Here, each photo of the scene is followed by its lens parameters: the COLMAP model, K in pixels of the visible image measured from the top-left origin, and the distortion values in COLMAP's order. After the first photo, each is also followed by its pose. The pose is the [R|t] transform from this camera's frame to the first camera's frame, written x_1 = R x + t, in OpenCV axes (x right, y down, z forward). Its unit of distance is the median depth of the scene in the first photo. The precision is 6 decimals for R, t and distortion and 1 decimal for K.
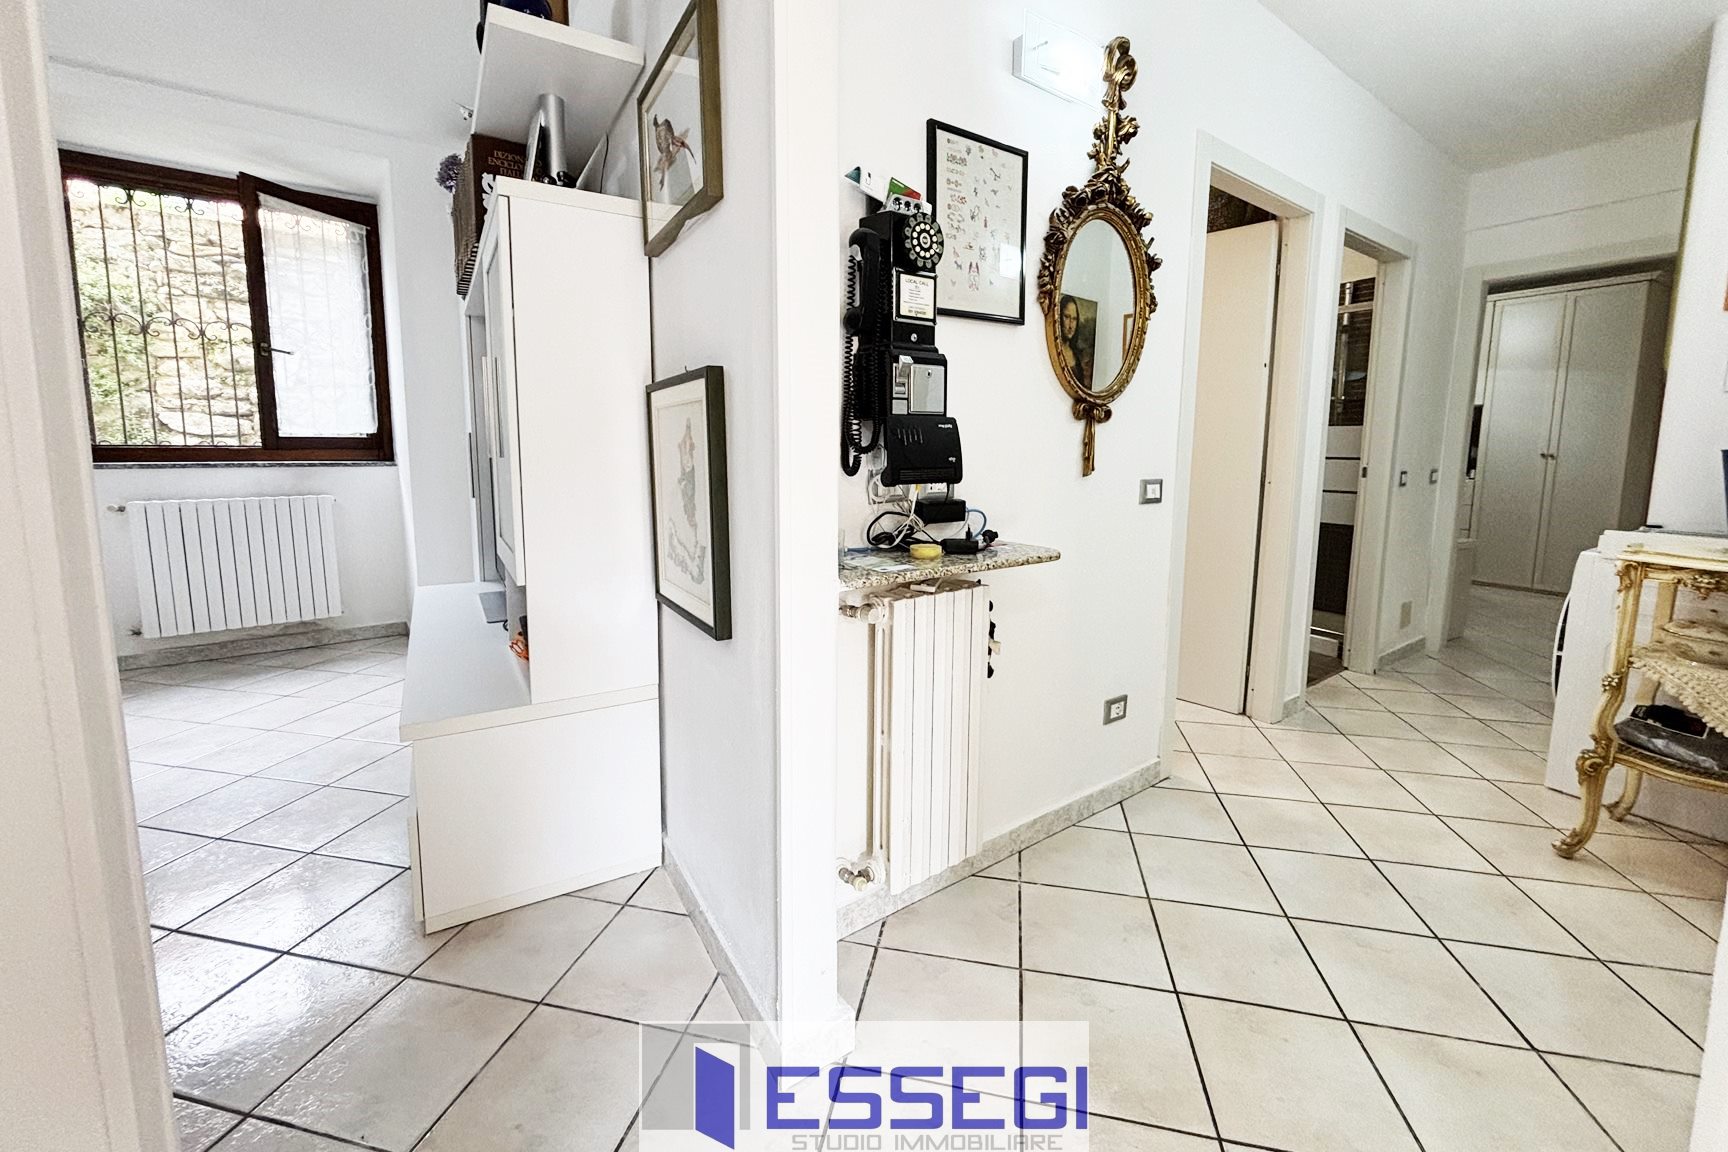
lens RADIAL K [[701.1, 0, 866.6], [0, 701.1, 531.7], [0, 0, 1]] dist [0.000576, -0.000934]
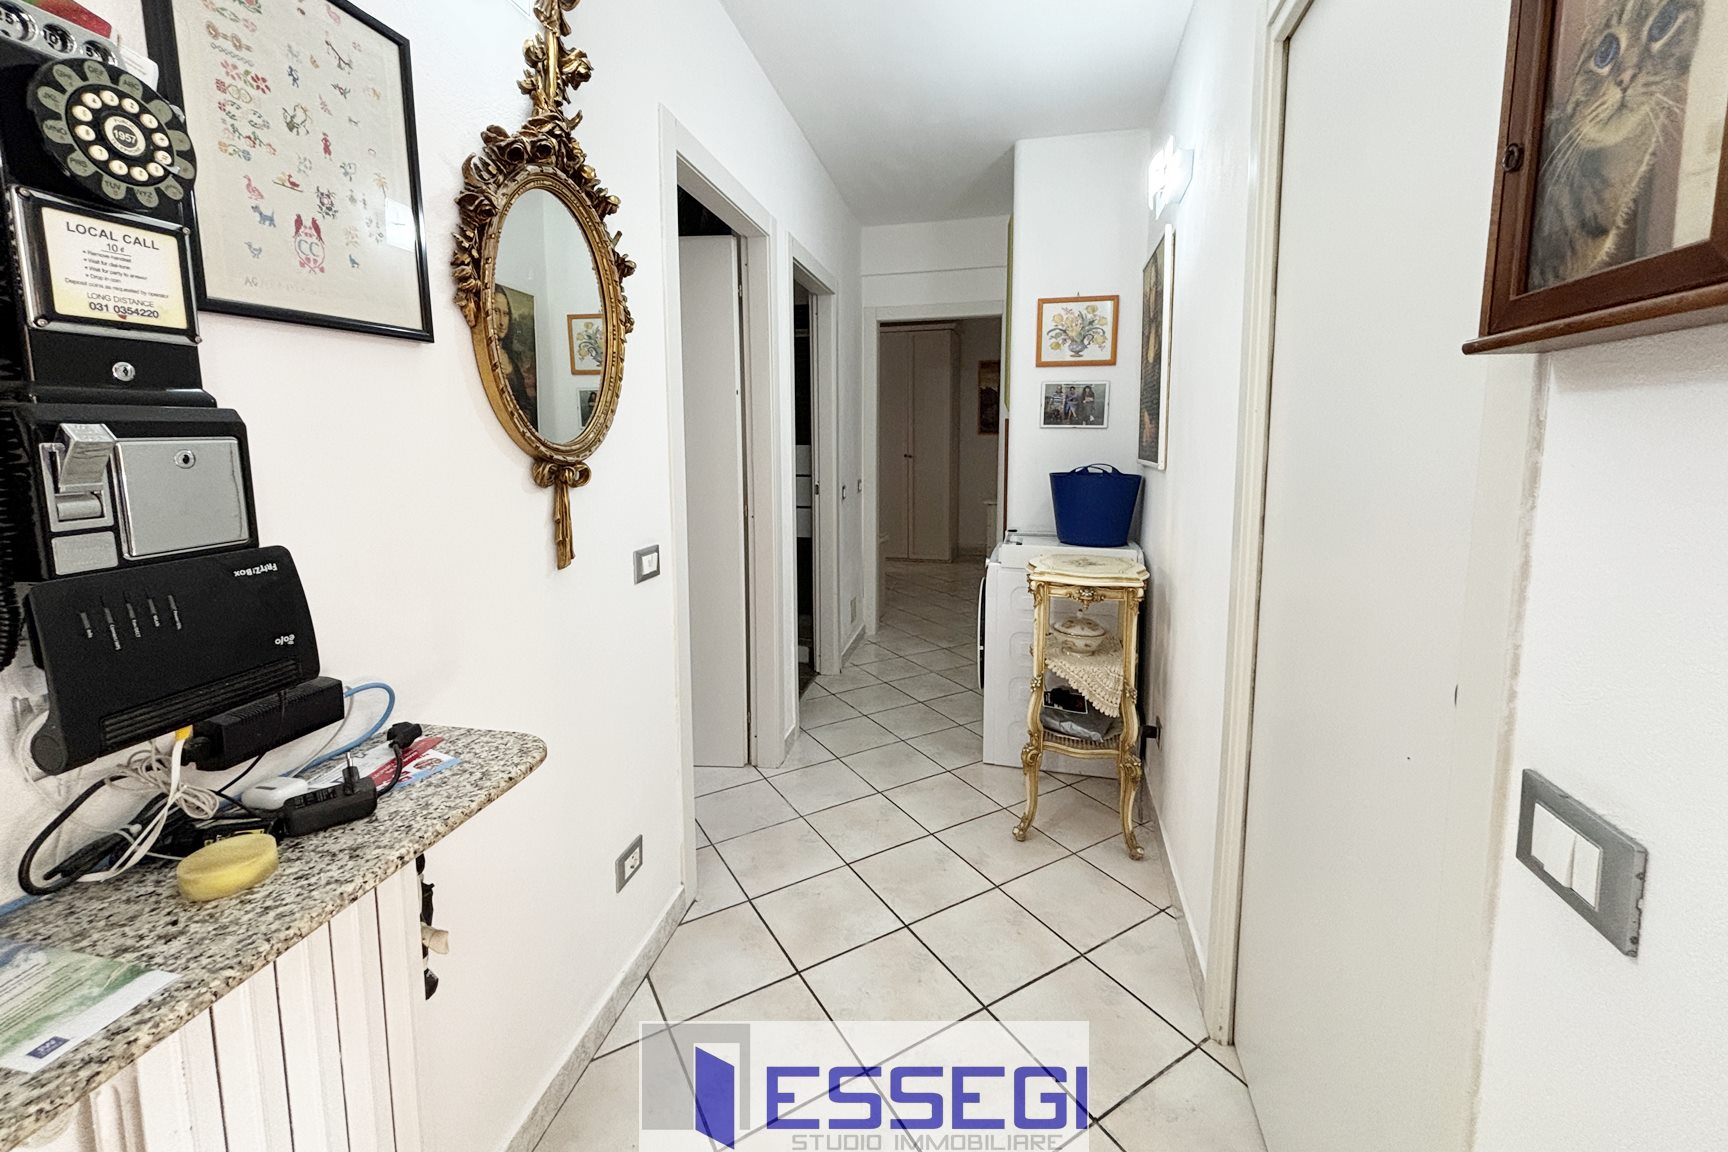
lens RADIAL K [[701.1, 0, 860.4], [0, 701.1, 513.4], [0, 0, 1]] dist [0.000576, -0.000934]
pose [[0.734755, -0.084038, 0.673107, 0.079624], [0.091746, 0.995490, 0.024138, -0.131835], [-0.672100, 0.044019, 0.739151, 0.329990]]
